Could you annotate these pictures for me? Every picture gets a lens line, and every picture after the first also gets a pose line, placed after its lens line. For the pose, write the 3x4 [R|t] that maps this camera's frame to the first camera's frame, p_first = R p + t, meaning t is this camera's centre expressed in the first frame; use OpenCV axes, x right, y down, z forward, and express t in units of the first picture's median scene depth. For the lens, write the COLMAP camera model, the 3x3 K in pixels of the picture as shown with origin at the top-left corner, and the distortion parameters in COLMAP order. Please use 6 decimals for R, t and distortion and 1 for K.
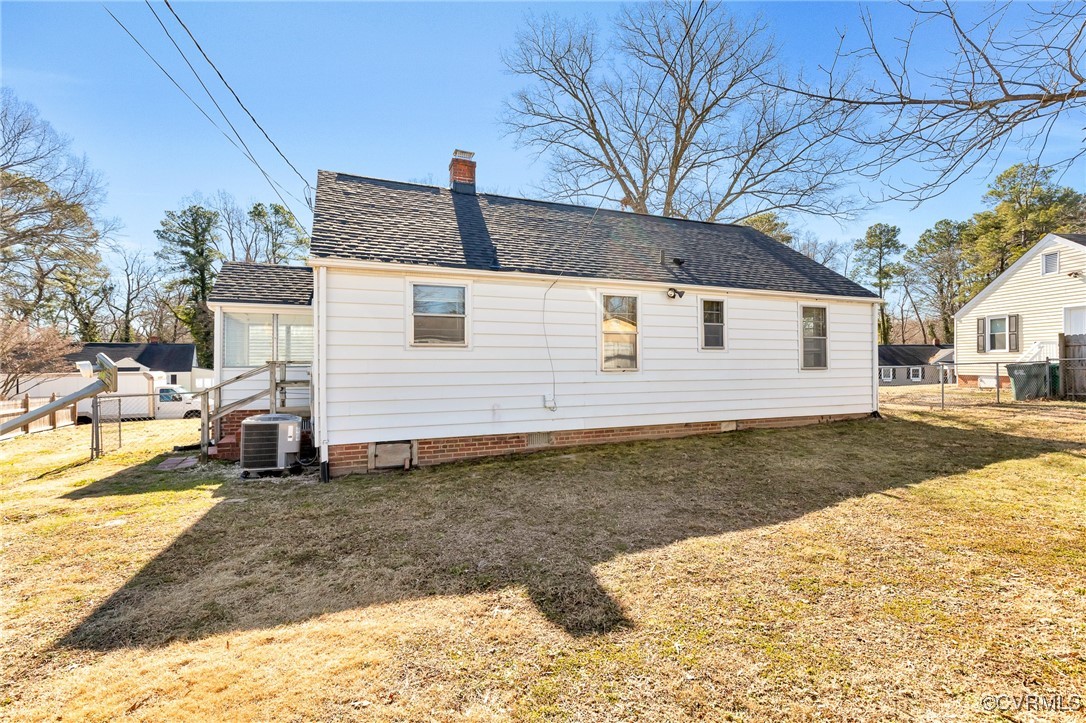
lens RADIAL K [[524.8, 0, 542.1], [0, 524.8, 362.8], [0, 0, 1]] dist [0.009418, -0.004426]
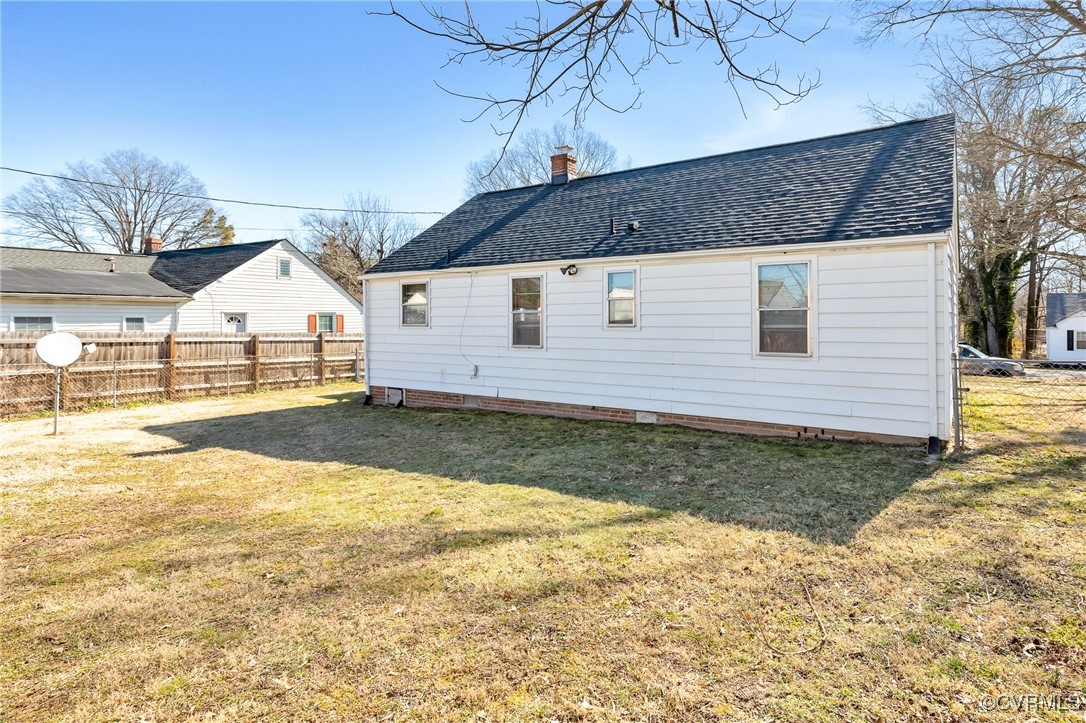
lens RADIAL K [[610.1, 0, 541.7], [0, 610.1, 319.0], [0, 0, 1]] dist [-0.006851, -0.000783]
pose [[0.501506, -0.002441, -0.865151, 1.253246], [0.000458, 0.999997, -0.002556, -0.039972], [0.865154, 0.000885, 0.501505, 0.404441]]
